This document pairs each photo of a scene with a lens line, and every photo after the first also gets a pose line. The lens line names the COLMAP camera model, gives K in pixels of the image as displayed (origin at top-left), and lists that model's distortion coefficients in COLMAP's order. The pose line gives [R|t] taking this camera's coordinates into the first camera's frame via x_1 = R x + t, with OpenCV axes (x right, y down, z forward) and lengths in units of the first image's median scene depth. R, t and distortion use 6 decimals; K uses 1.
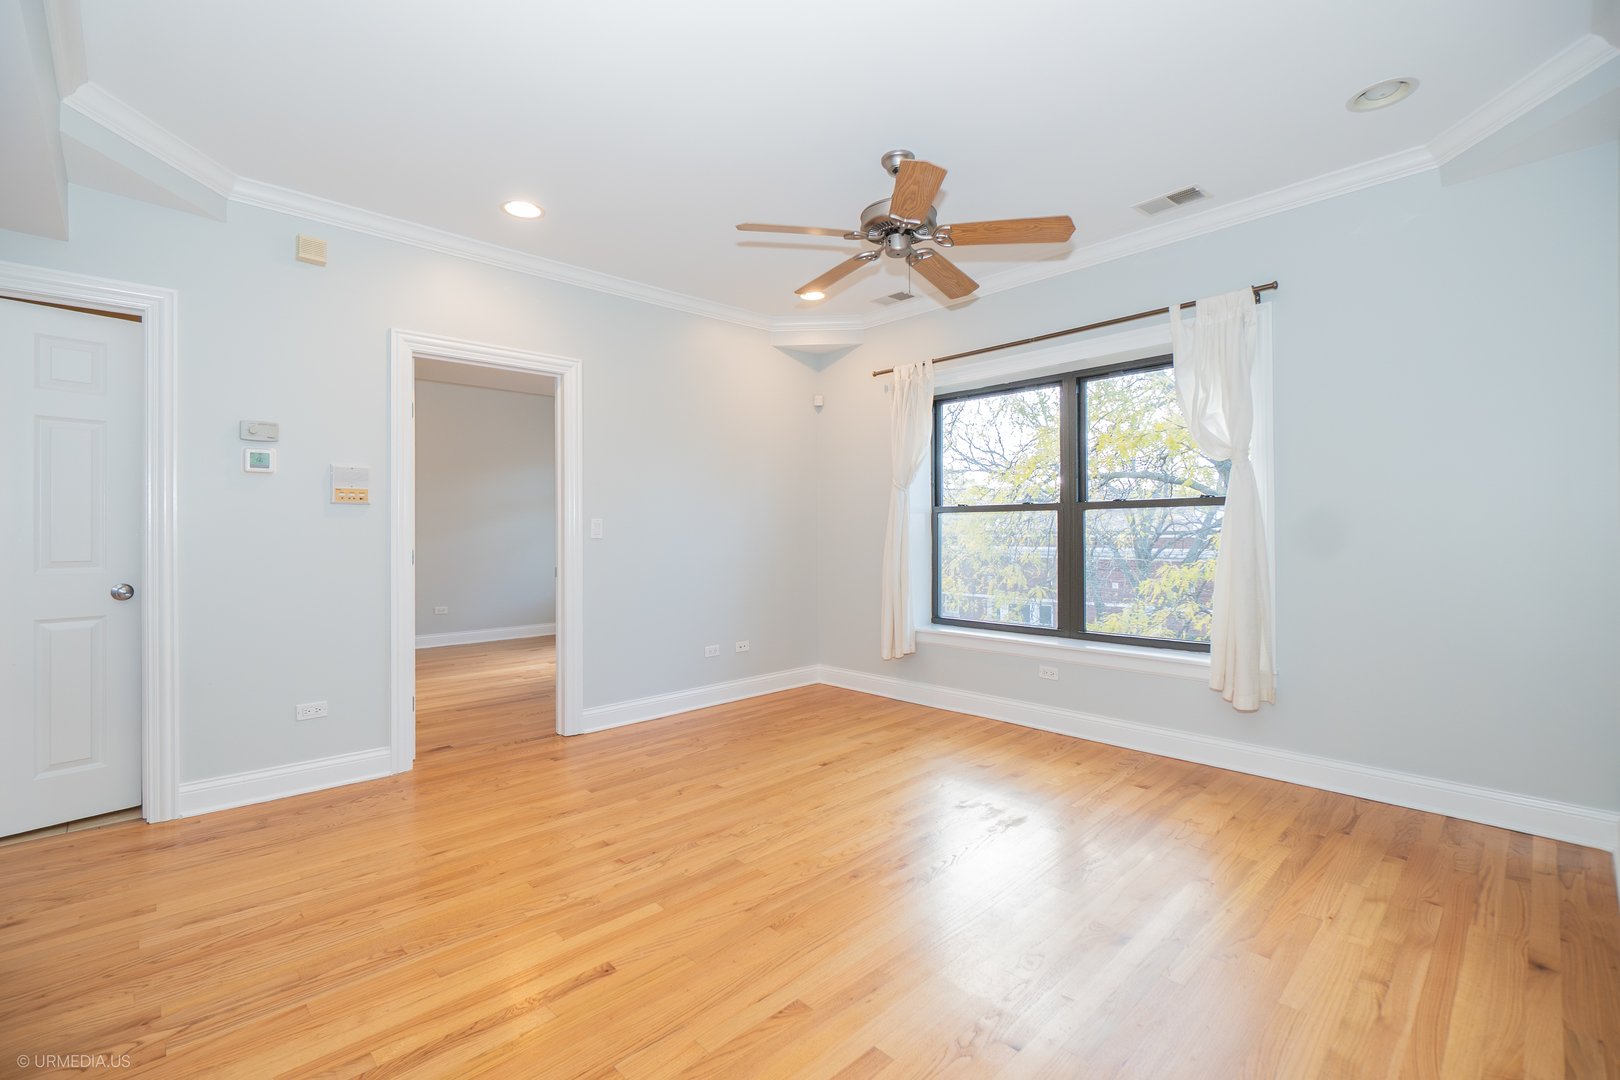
lens RADIAL K [[715.6, 0, 797.8], [0, 715.6, 531.9], [0, 0, 1]] dist [-0.002580, 0.000135]
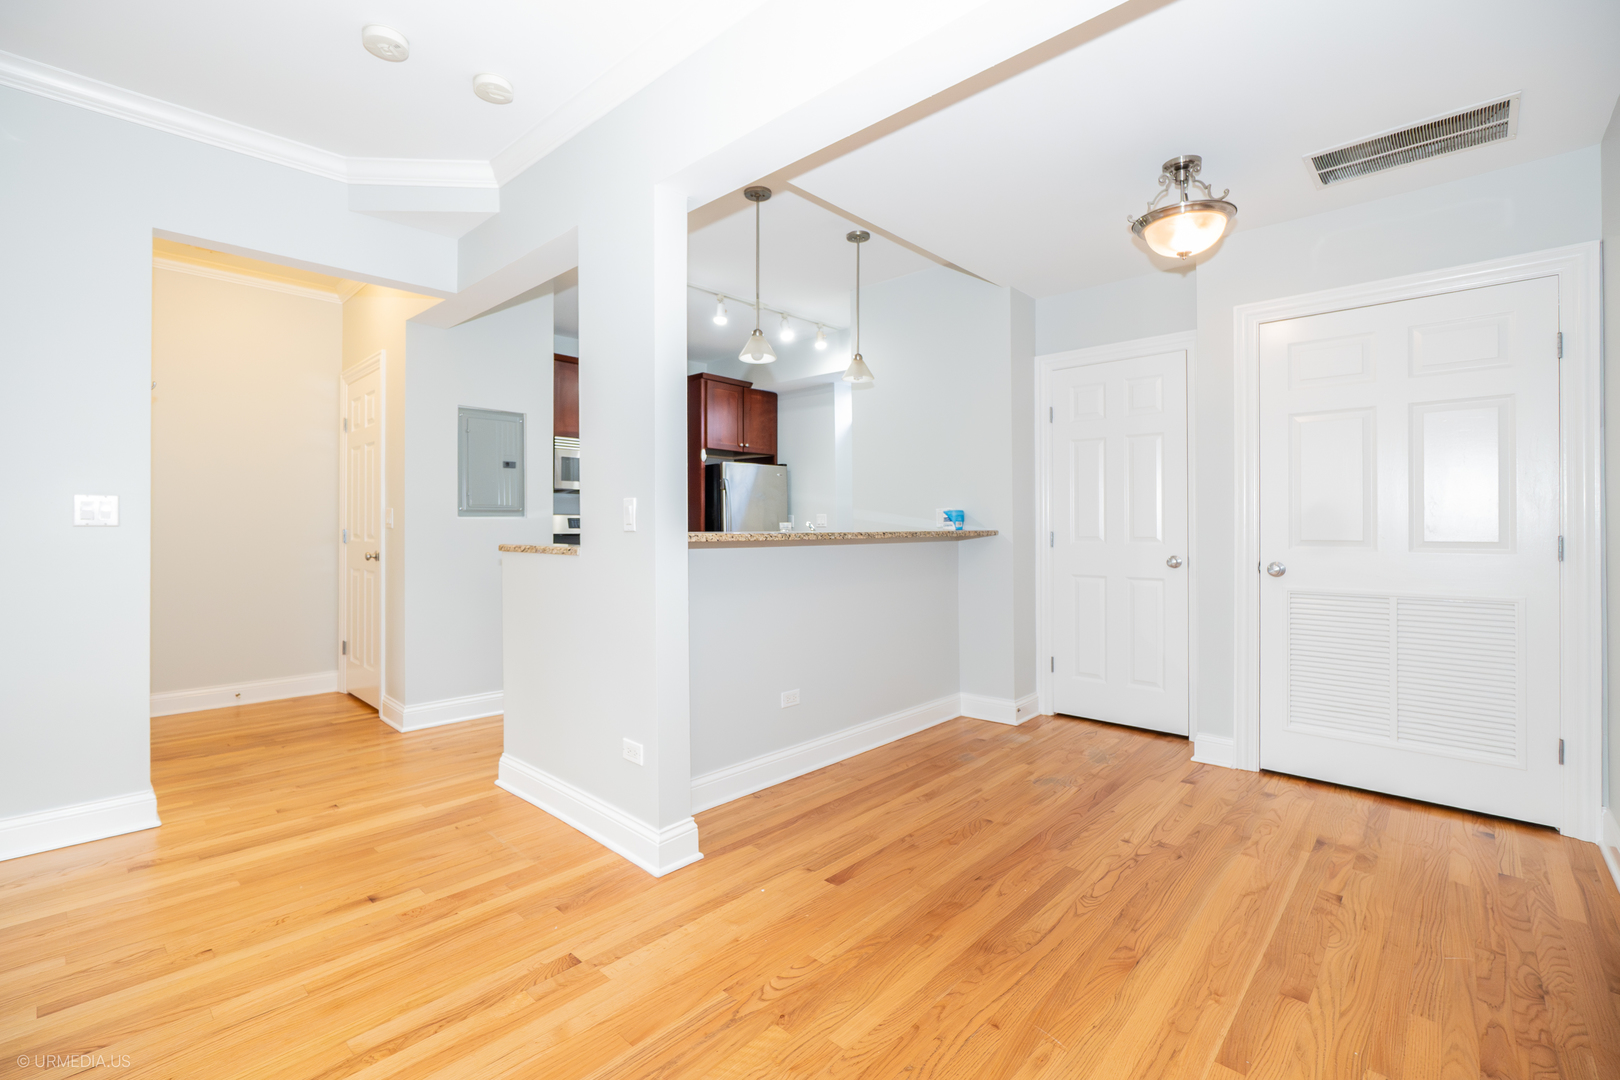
lens RADIAL K [[710.8, 0, 785.0], [0, 710.8, 522.0], [0, 0, 1]] dist [-0.002451, -0.000153]
pose [[-0.998888, 0.002569, -0.047085, -0.455658], [0.002850, 0.999979, -0.005894, 0.009033], [0.047069, -0.006021, -0.998873, 1.028710]]
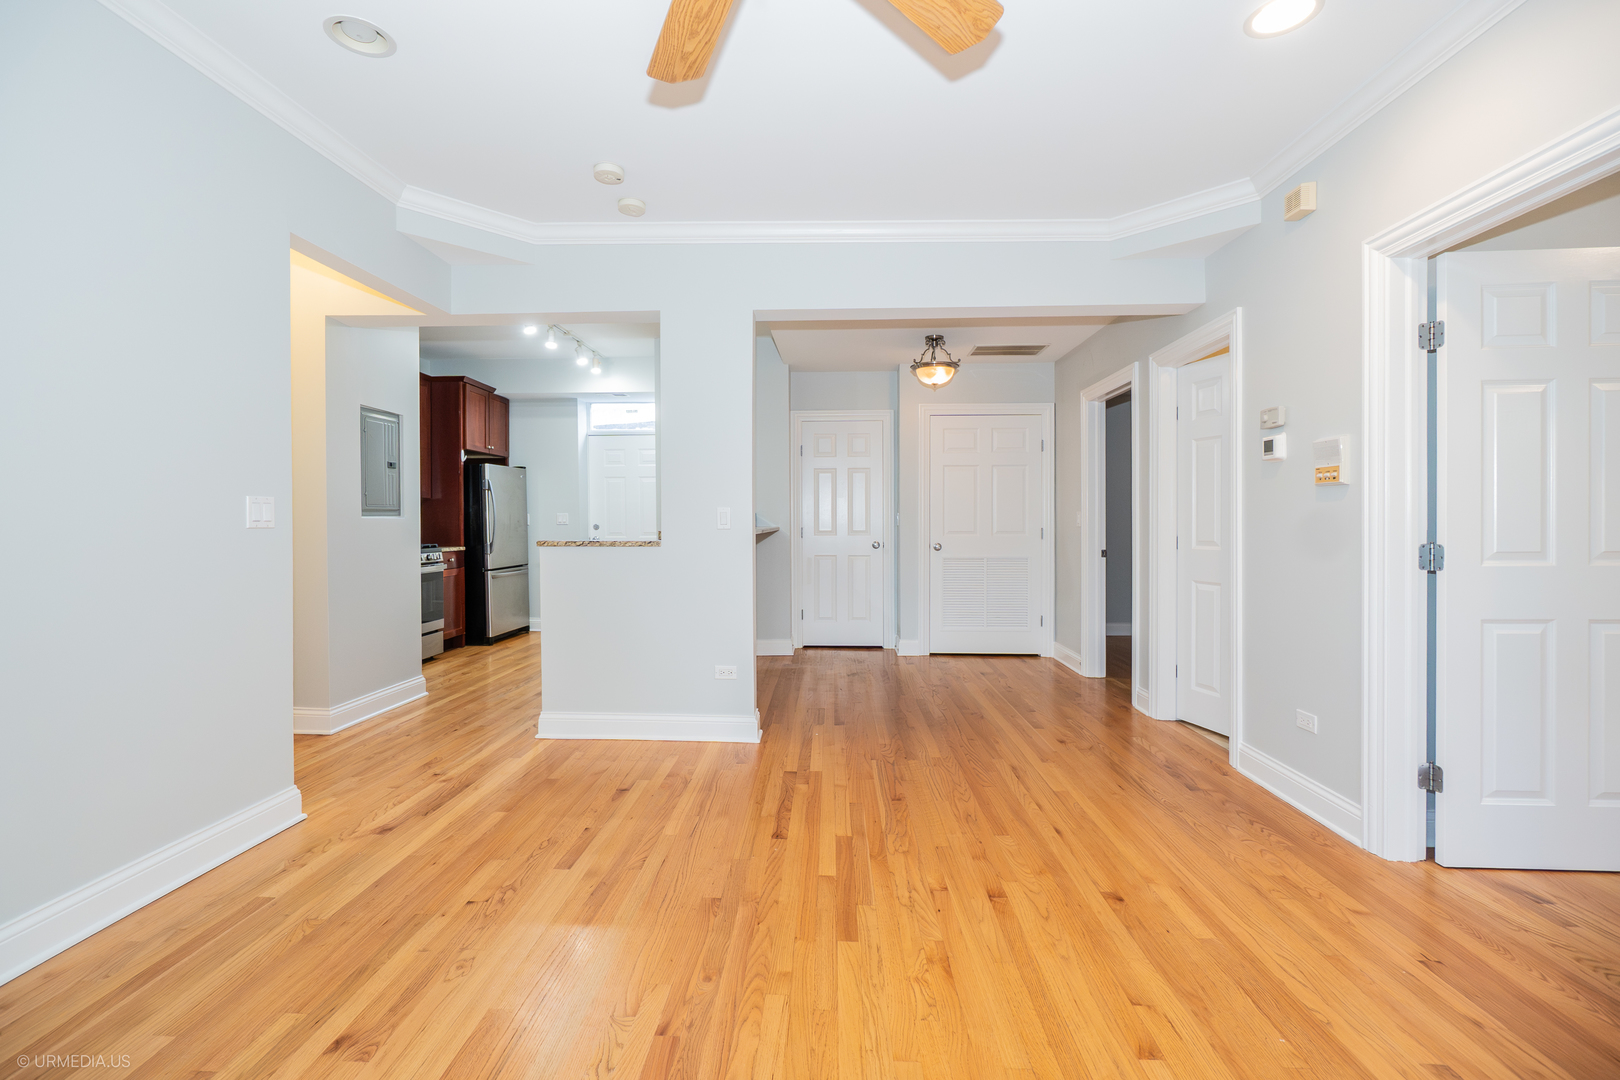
lens RADIAL K [[717.0, 0, 787.3], [0, 717.0, 529.6], [0, 0, 1]] dist [-0.001542, 0.000226]
pose [[-0.733076, 0.011179, -0.680055, 0.387312], [0.002910, 0.999907, 0.013300, -0.000958], [0.680140, 0.007771, -0.733041, 1.189435]]
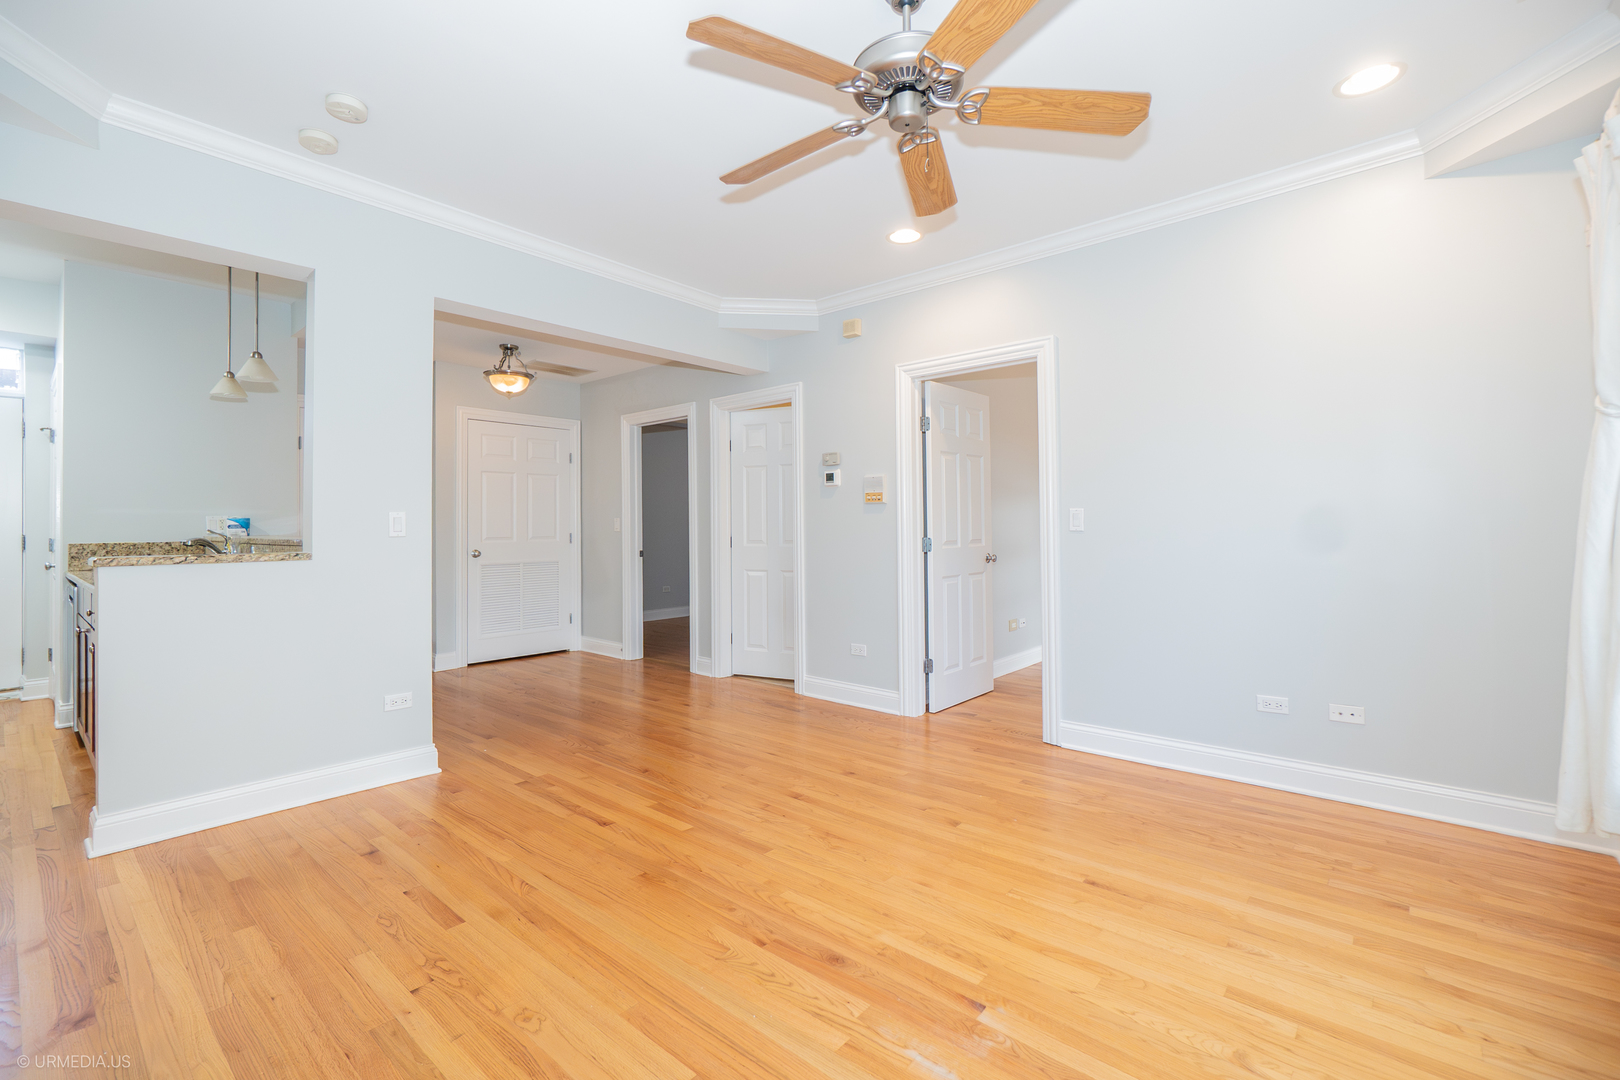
lens RADIAL K [[722.6, 0, 795.0], [0, 722.6, 516.2], [0, 0, 1]] dist [-0.002616, 0.000156]
pose [[0.079562, -0.010318, -0.996776, 0.735072], [0.006152, 0.999932, -0.009859, -0.002259], [0.996811, -0.005348, 0.079621, 0.747119]]
